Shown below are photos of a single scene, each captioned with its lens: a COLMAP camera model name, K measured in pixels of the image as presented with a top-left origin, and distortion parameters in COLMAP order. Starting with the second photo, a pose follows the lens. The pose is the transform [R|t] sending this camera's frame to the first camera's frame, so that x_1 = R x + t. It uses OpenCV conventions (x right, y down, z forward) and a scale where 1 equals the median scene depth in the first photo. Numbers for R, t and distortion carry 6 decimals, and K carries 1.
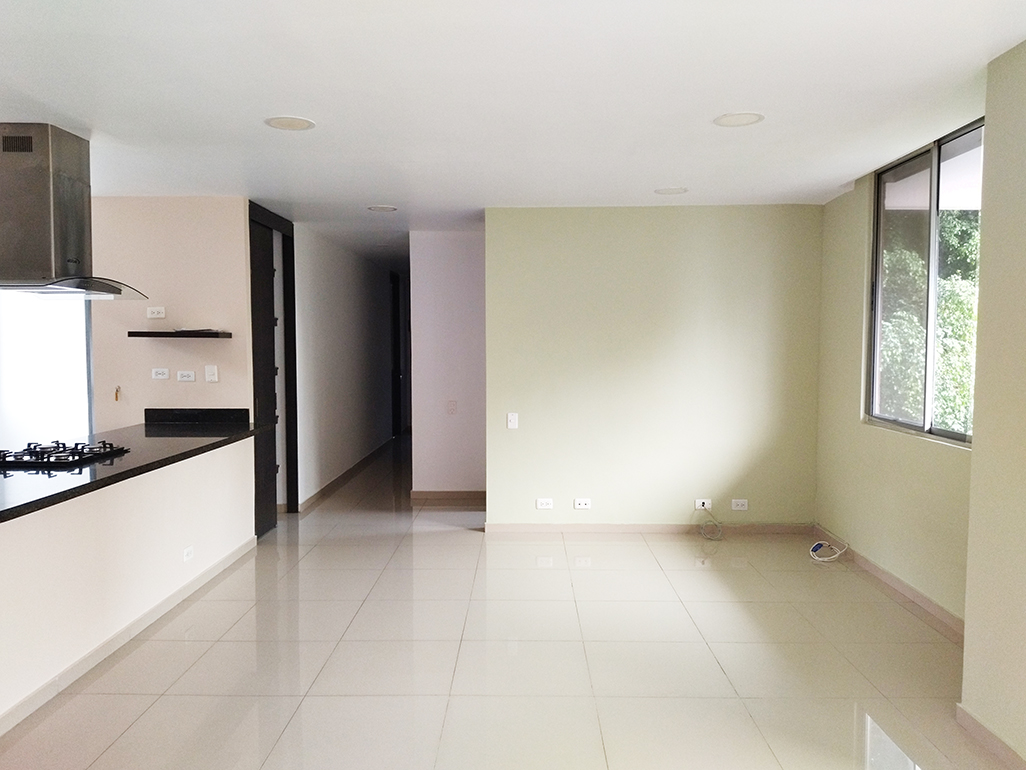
lens RADIAL K [[783.4, 0, 528.0], [0, 783.4, 381.3], [0, 0, 1]] dist [0.052372, -0.039215]
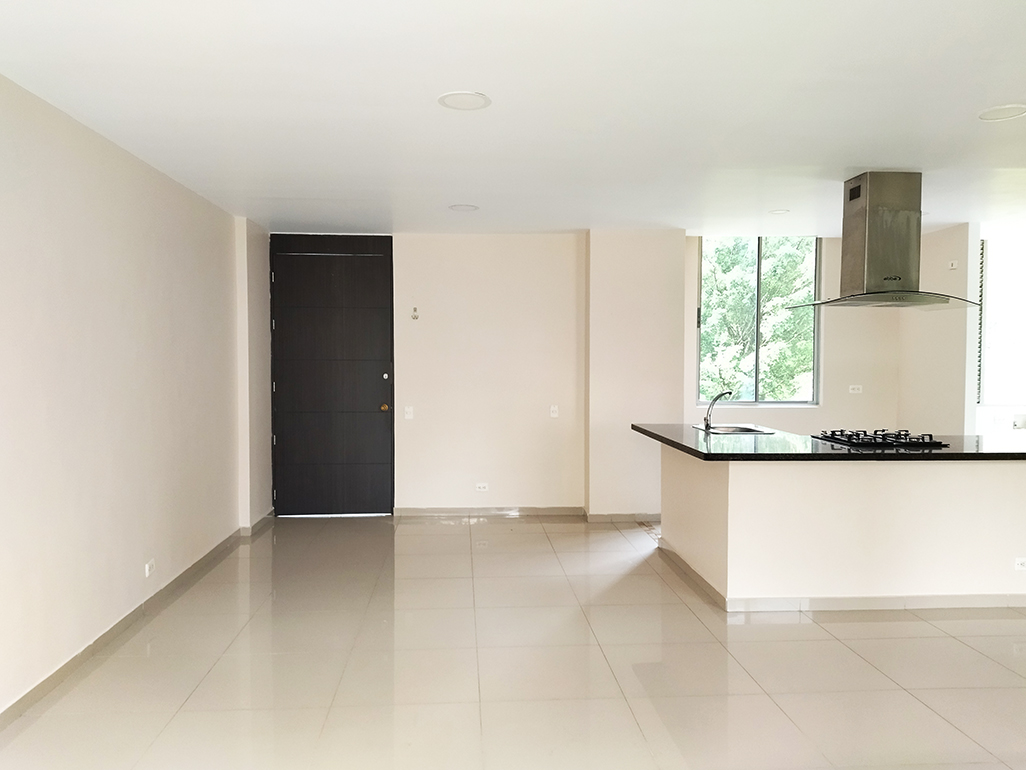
lens RADIAL K [[783.4, 0, 522.0], [0, 783.4, 380.9], [0, 0, 1]] dist [0.052372, -0.039215]
pose [[0.079720, 0.030867, -0.996339, 0.384959], [-0.054450, 0.998163, 0.026567, 0.001230], [0.995329, 0.052133, 0.081254, 0.232994]]
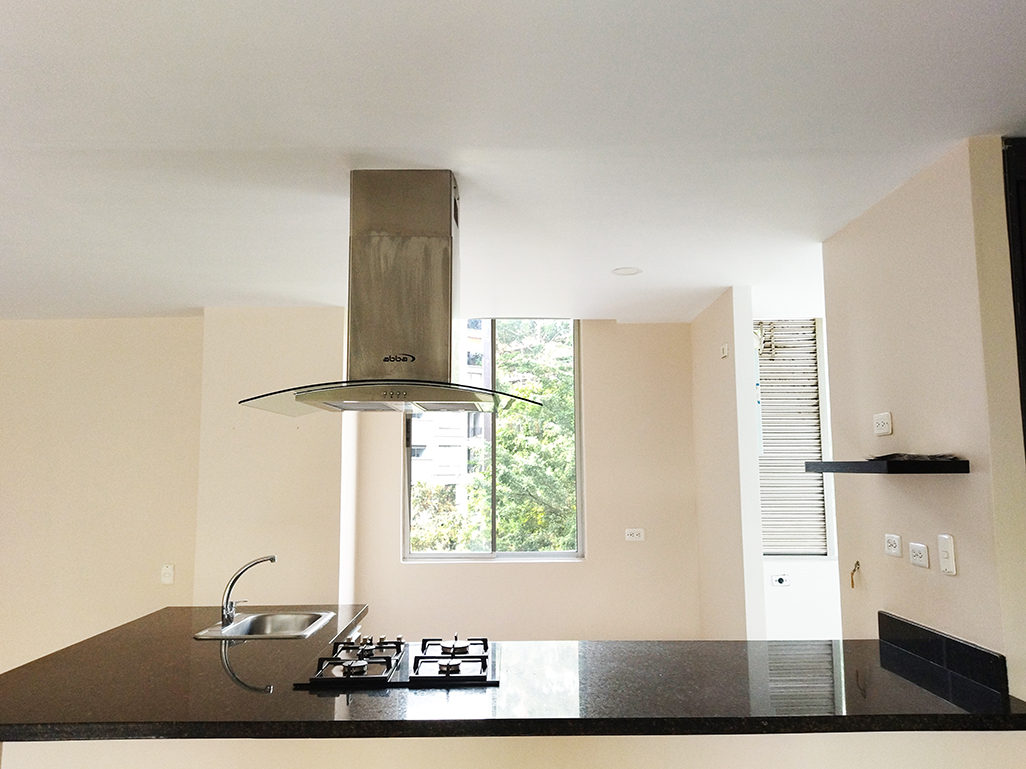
lens RADIAL K [[783.4, 0, 522.7], [0, 783.4, 383.0], [0, 0, 1]] dist [0.052372, -0.039215]
pose [[0.017436, -0.114515, -0.993268, 0.041712], [-0.044182, 0.992361, -0.115186, -0.041312], [0.998871, 0.045893, 0.012243, 0.725638]]
